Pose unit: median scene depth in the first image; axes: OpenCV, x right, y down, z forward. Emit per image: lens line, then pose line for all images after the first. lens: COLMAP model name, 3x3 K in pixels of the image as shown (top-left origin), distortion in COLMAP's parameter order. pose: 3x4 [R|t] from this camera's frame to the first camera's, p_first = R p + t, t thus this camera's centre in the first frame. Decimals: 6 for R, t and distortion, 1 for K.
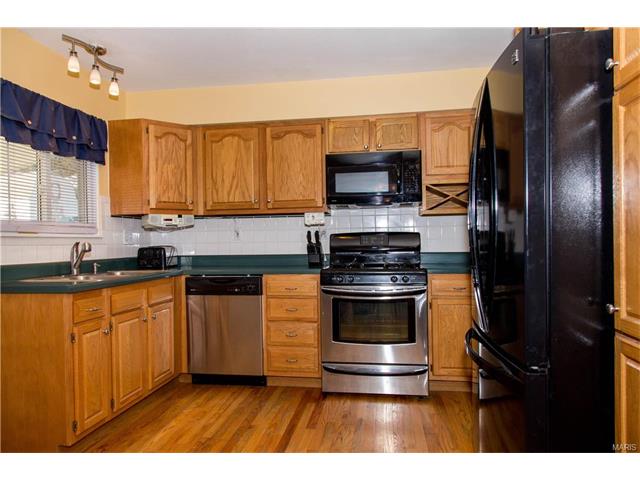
lens RADIAL K [[413.0, 0, 320.3], [0, 413.0, 242.5], [0, 0, 1]] dist [0.000301, -0.000924]
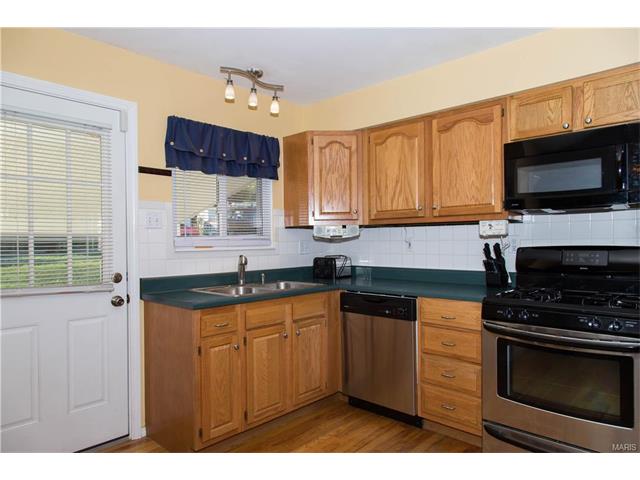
lens RADIAL K [[413.0, 0, 320.3], [0, 413.0, 242.5], [0, 0, 1]] dist [0.000301, -0.000924]
pose [[0.826123, 0.009731, -0.563406, 0.169455], [-0.003199, 0.999916, 0.012579, -0.042169], [0.563481, -0.008589, 0.826084, 0.190370]]
